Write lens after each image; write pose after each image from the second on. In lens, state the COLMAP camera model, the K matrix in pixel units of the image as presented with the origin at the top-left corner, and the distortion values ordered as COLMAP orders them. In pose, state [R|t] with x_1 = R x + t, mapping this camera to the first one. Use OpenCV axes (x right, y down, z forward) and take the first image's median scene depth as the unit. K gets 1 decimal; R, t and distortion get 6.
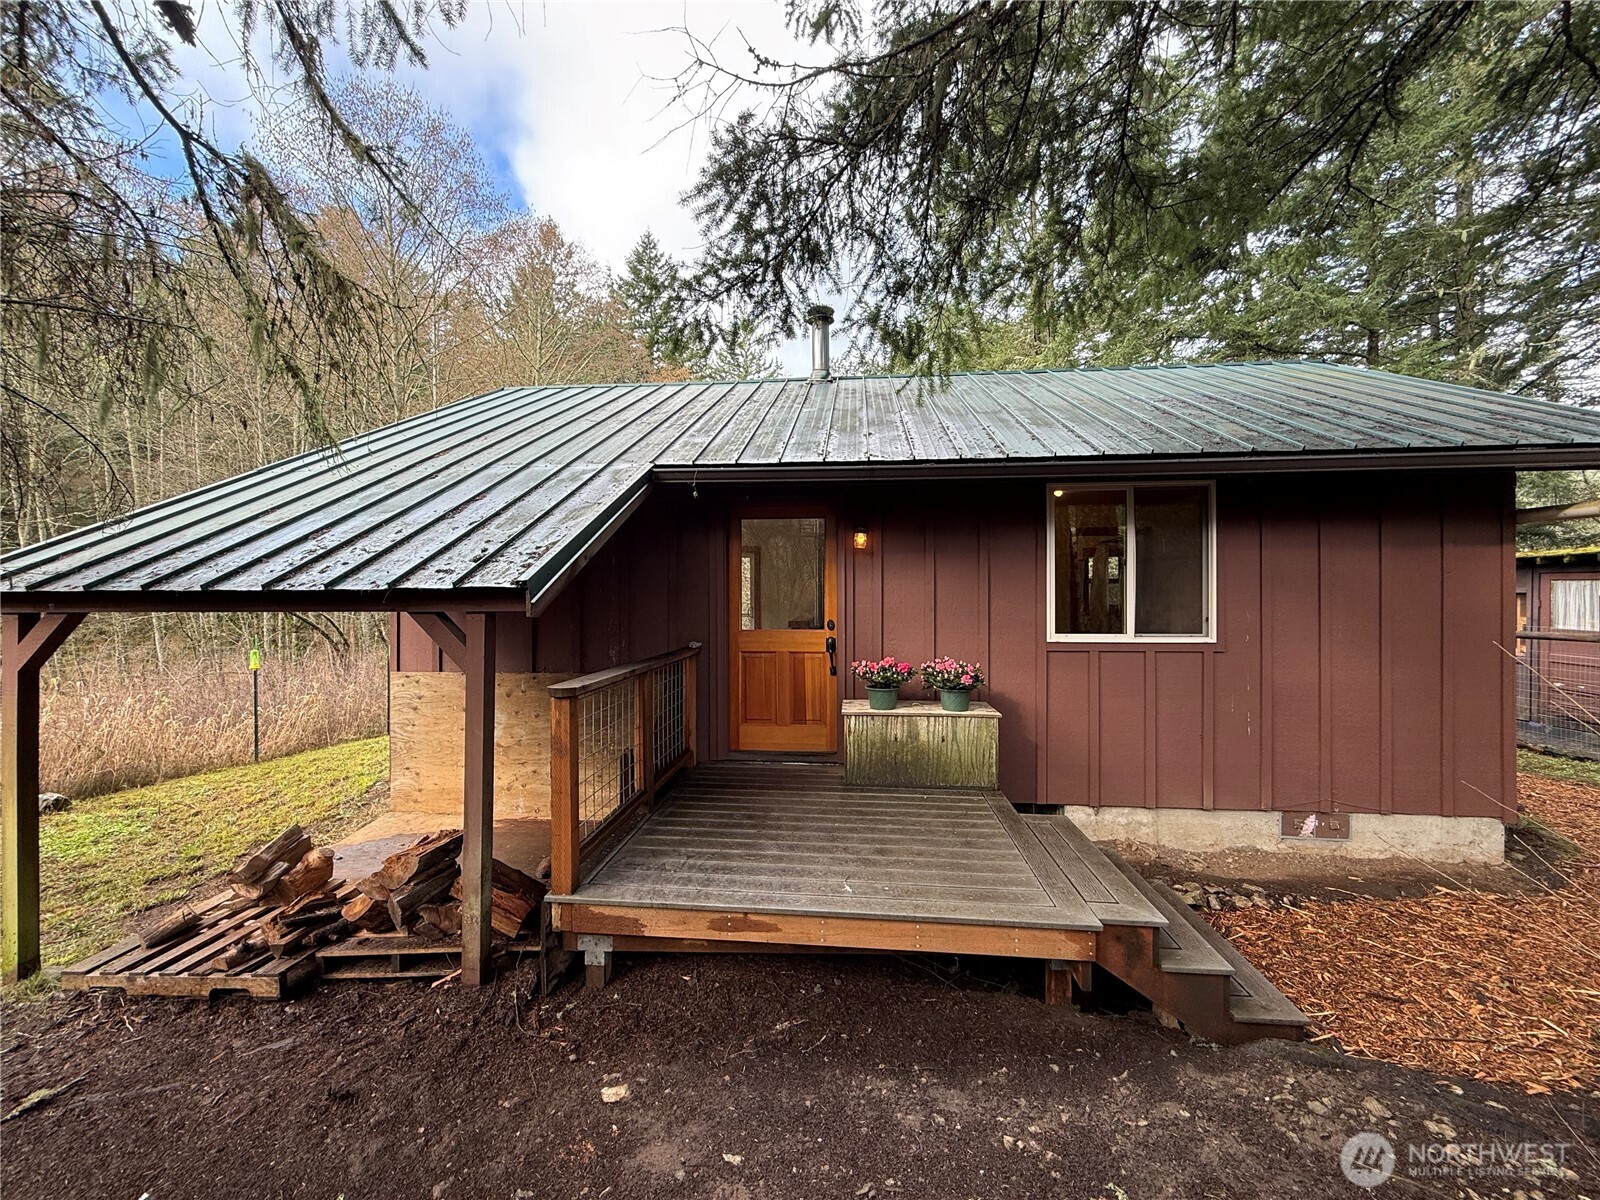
lens RADIAL K [[636.0, 0, 791.8], [0, 636.0, 600.3], [0, 0, 1]] dist [-0.000393, 0.000700]
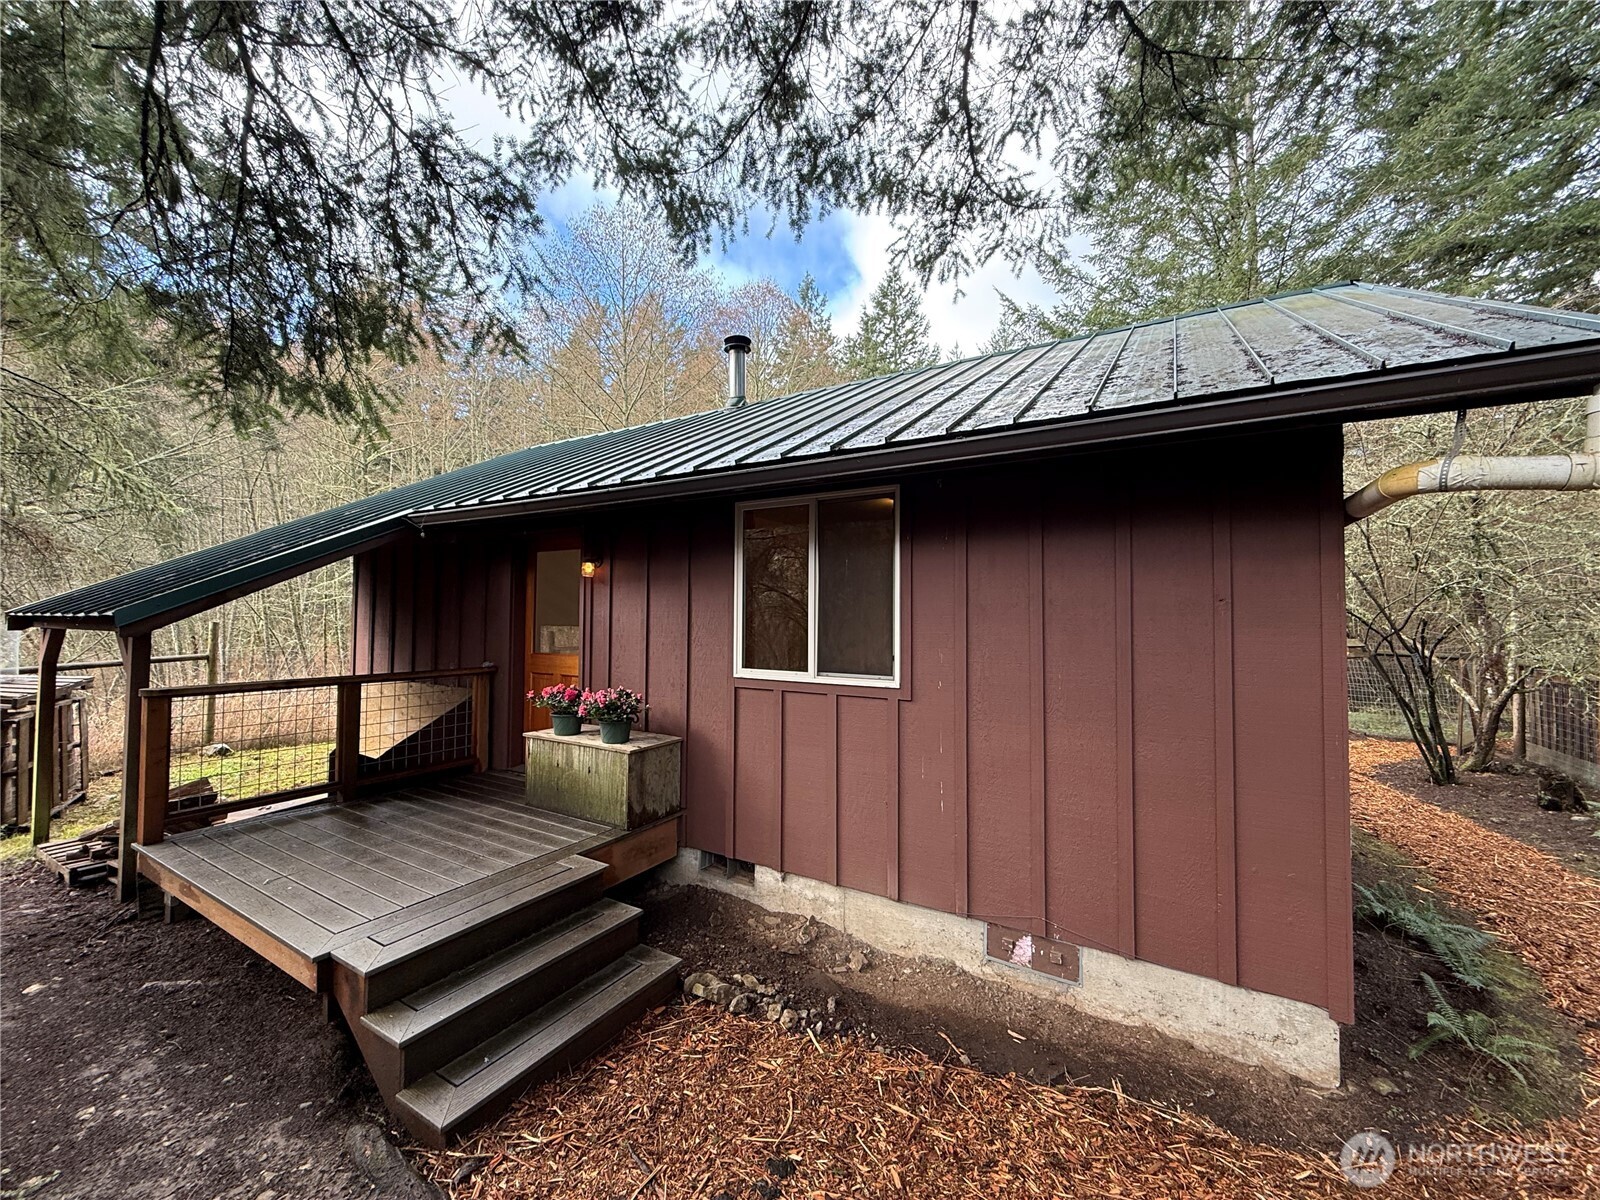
lens RADIAL K [[636.0, 0, 791.8], [0, 636.0, 600.3], [0, 0, 1]] dist [-0.000393, 0.000700]
pose [[0.901281, -0.003246, -0.433224, 0.887938], [-0.011817, 0.999416, -0.032072, -0.016056], [0.433074, 0.034026, 0.900716, 0.222707]]
